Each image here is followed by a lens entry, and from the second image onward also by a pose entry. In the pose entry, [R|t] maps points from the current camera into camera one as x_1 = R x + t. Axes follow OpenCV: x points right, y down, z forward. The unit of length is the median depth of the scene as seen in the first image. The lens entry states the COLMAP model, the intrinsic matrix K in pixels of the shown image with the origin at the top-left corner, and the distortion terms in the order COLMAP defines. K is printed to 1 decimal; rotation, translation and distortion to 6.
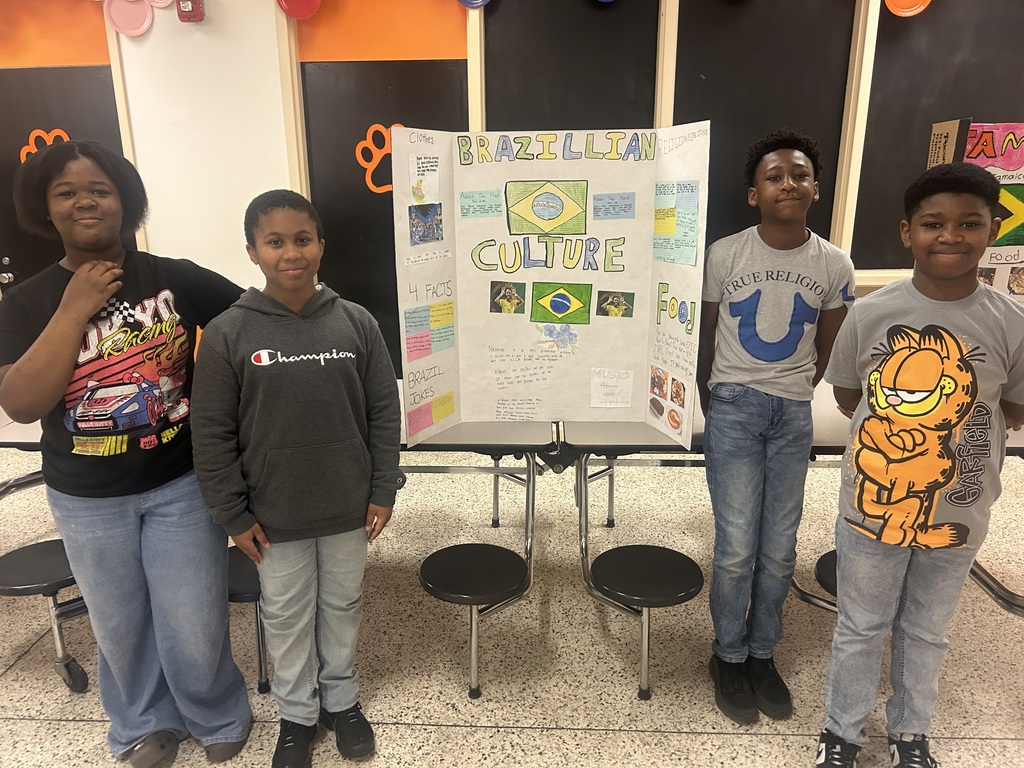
lens RADIAL K [[781.7, 0, 505.1], [0, 781.7, 392.4], [0, 0, 1]] dist [0.053268, -0.049792]
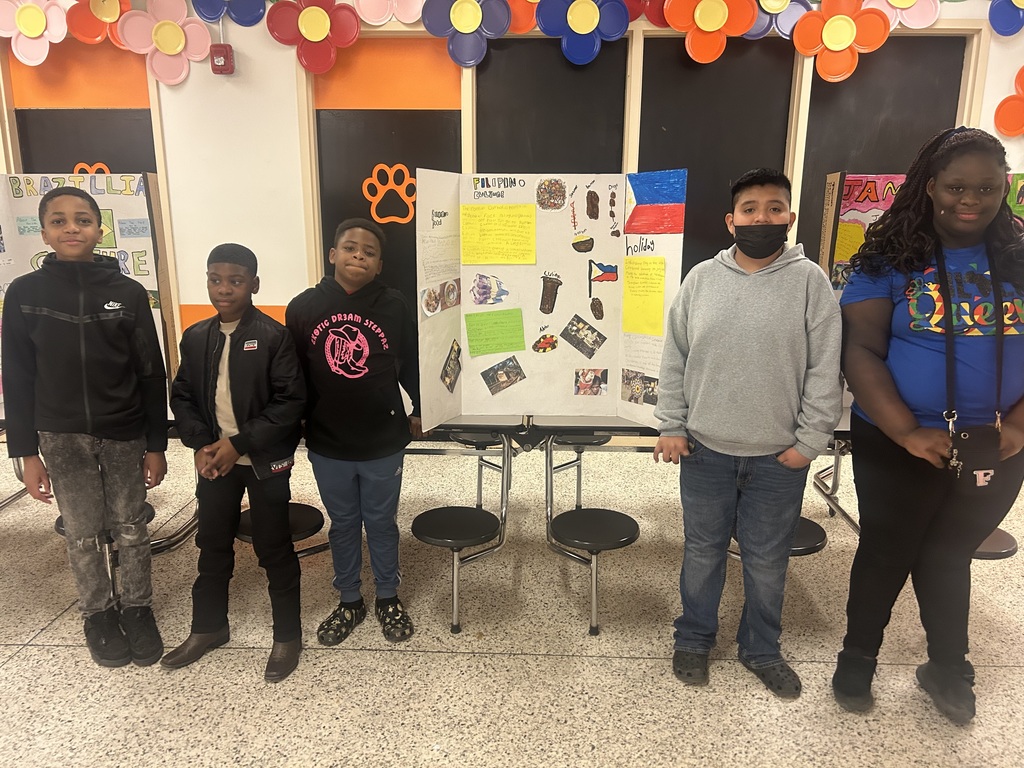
lens RADIAL K [[781.7, 0, 511.2], [0, 781.7, 391.2], [0, 0, 1]] dist [0.053268, -0.049792]
pose [[0.999813, 0.013458, 0.013907, 0.020847], [-0.012823, 0.998916, -0.044745, 0.056468], [-0.014494, 0.044558, 0.998902, -0.191144]]
